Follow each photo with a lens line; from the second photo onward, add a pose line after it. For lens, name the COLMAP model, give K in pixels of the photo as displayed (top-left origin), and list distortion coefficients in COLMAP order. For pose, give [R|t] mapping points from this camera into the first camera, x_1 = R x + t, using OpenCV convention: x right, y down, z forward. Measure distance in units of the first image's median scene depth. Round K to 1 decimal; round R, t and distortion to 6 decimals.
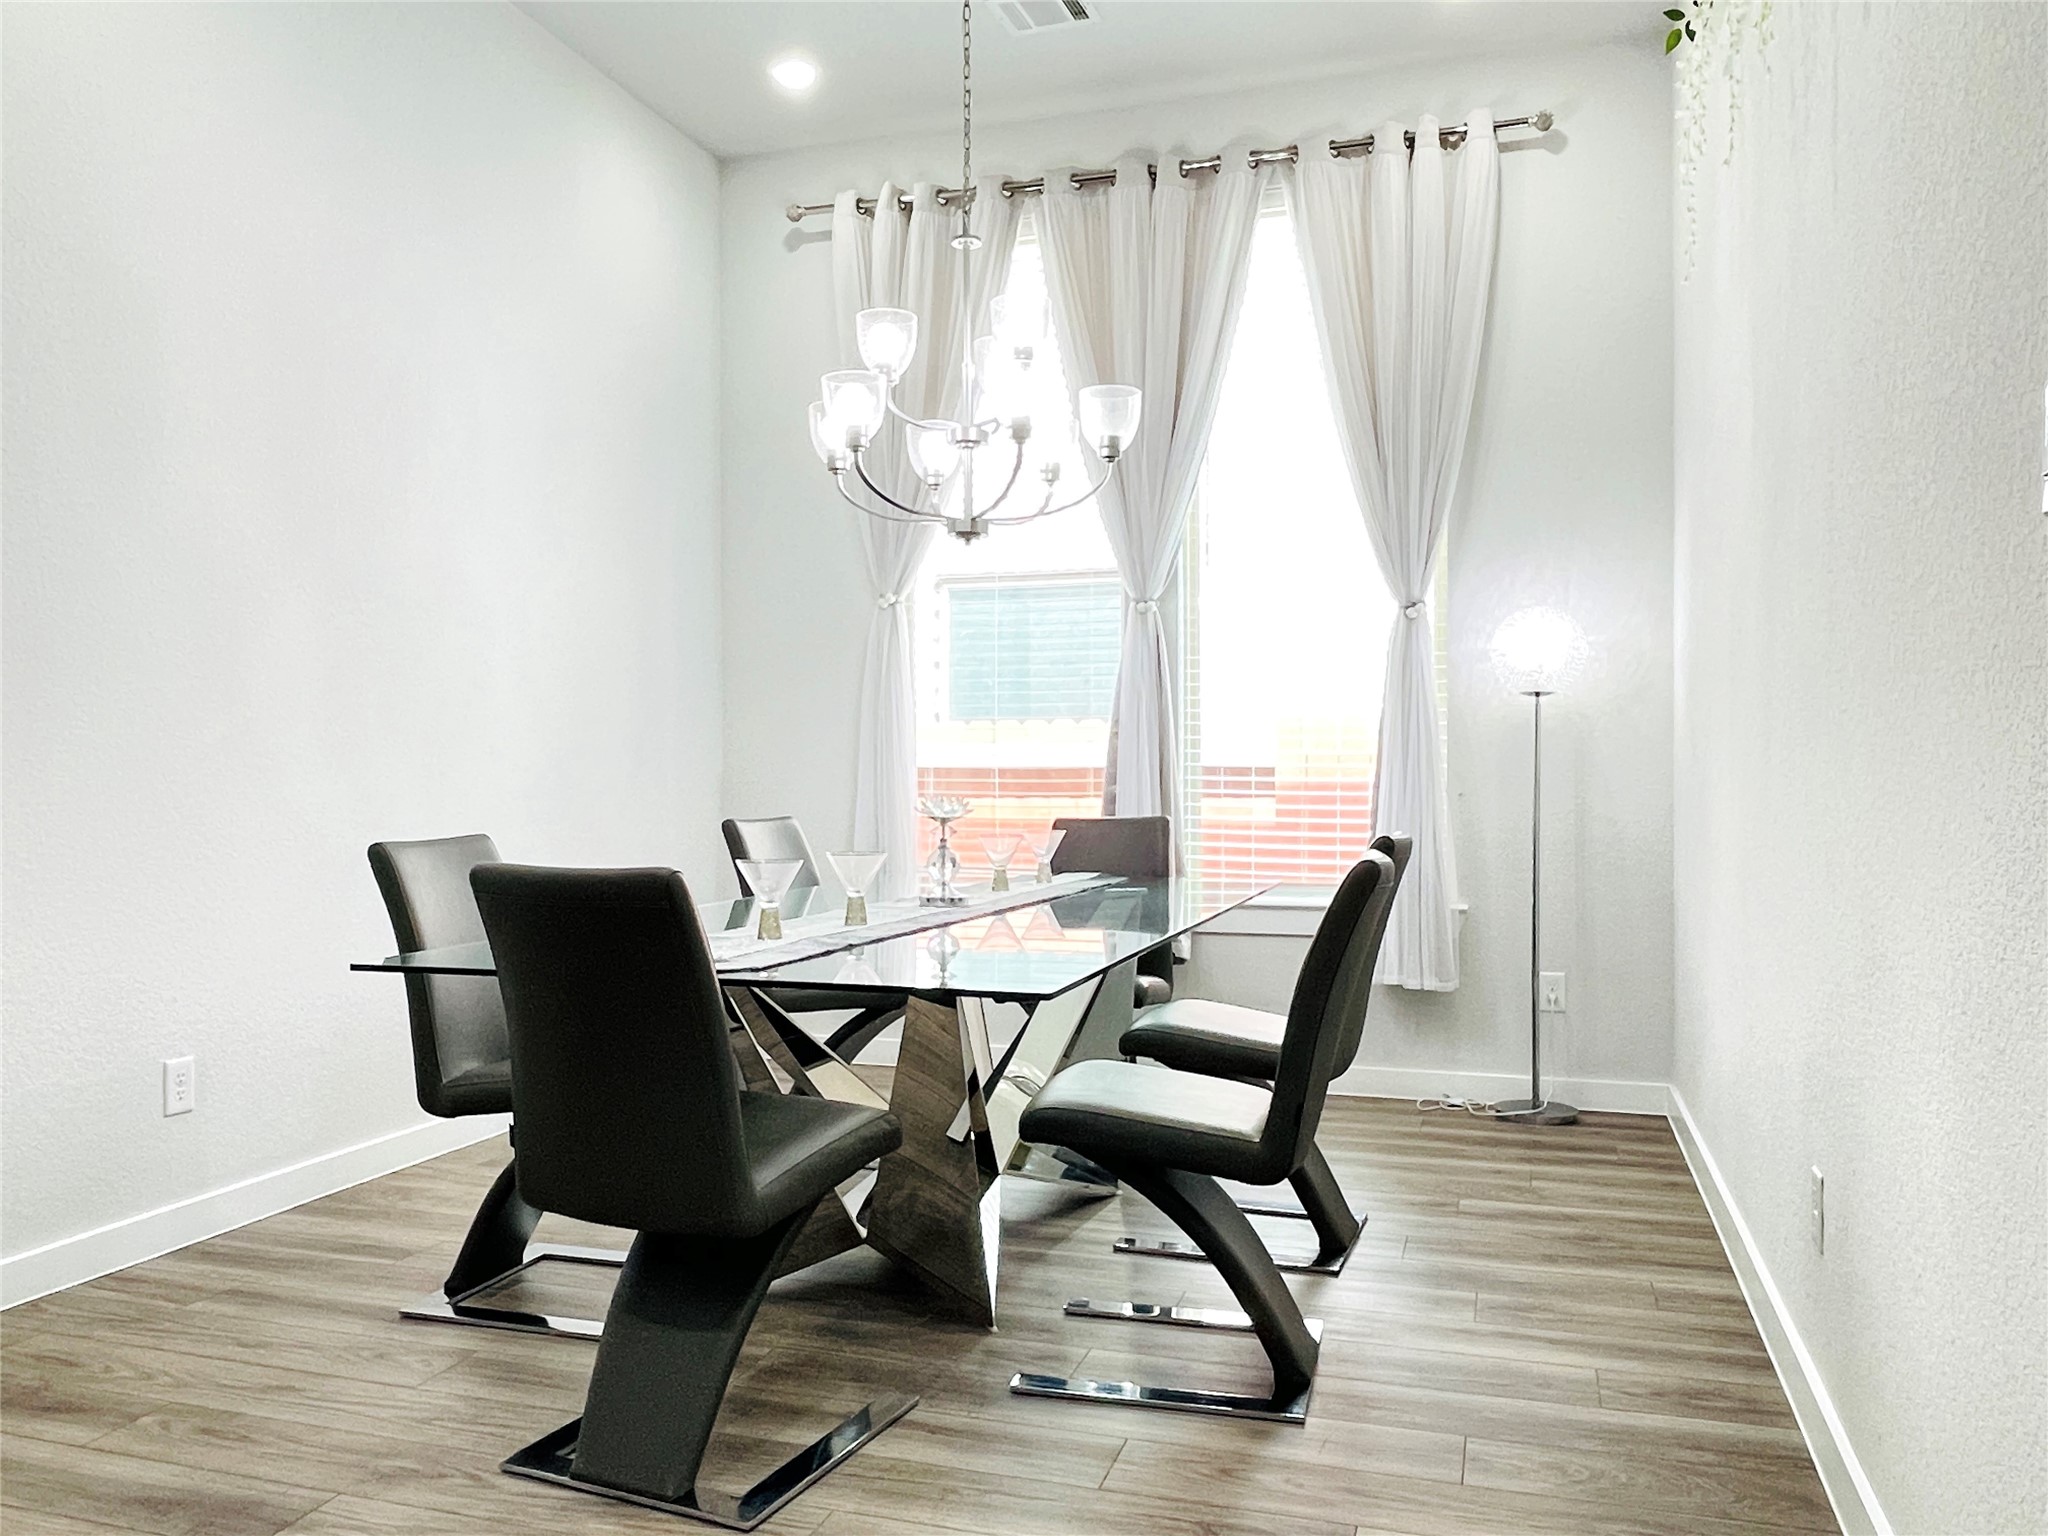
lens RADIAL K [[1585.0, 0, 1024.0], [0, 1585.0, 768.0], [0, 0, 1]] dist [0.005088, 0.005003]
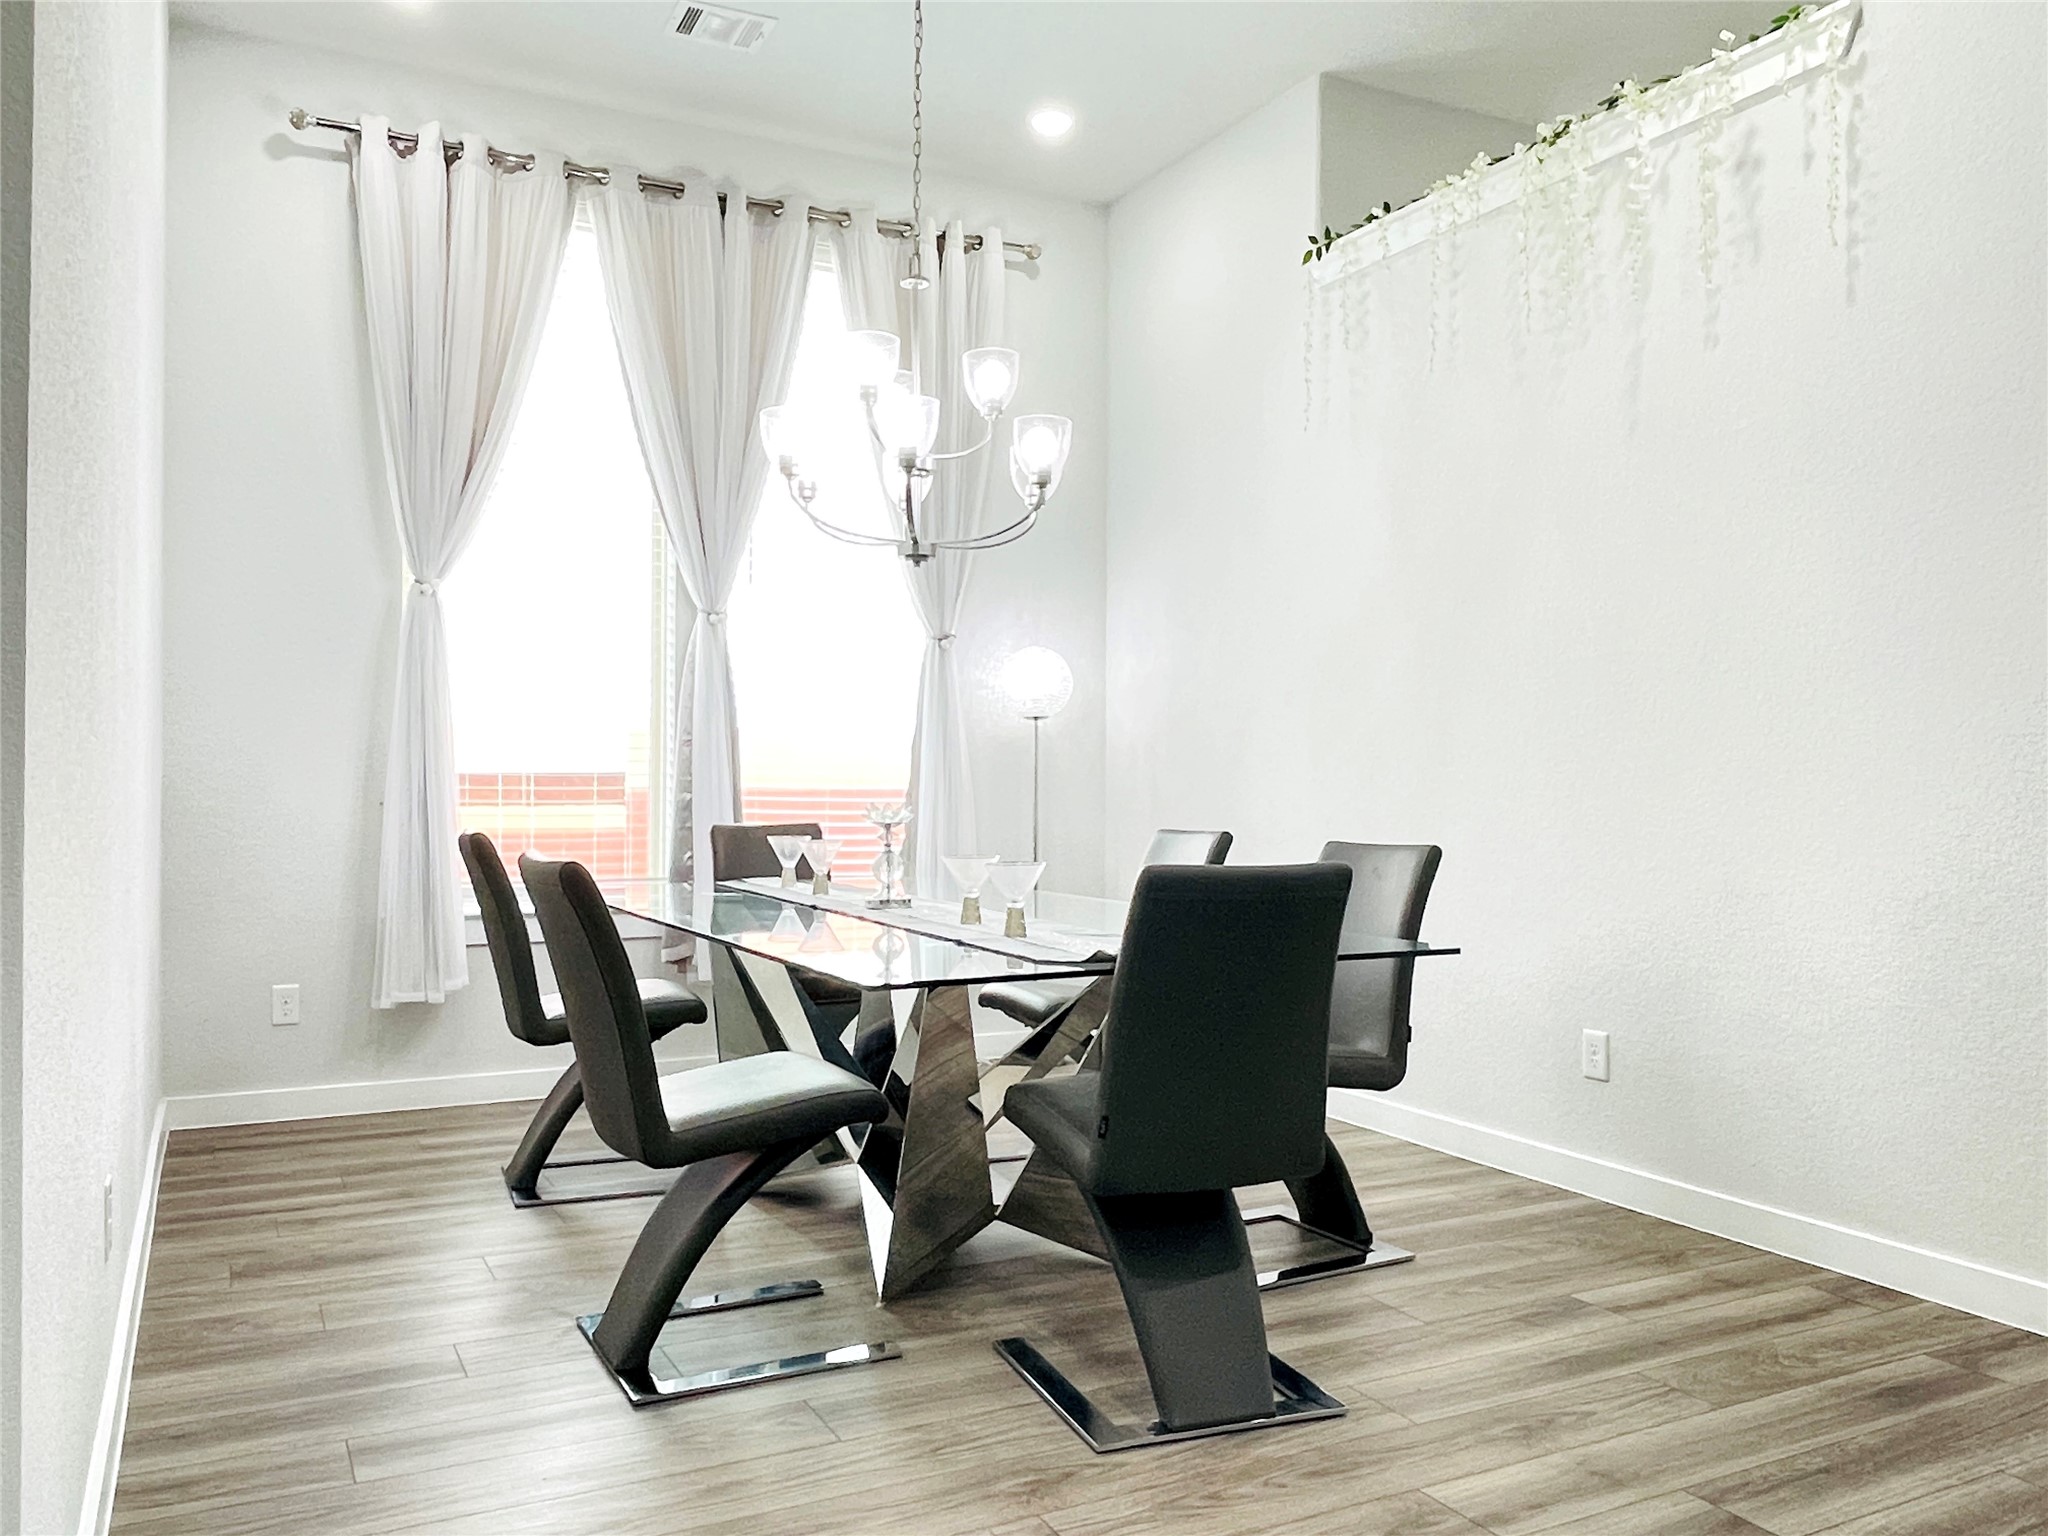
lens RADIAL K [[1548.0, 0, 1022.7], [0, 1548.0, 777.9], [0, 0, 1]] dist [0.009360, 0.003405]
pose [[0.706079, 0.005395, 0.708113, -0.498471], [-0.004233, 0.999985, -0.003398, 0.003907], [-0.708121, -0.000599, 0.706091, 0.151534]]
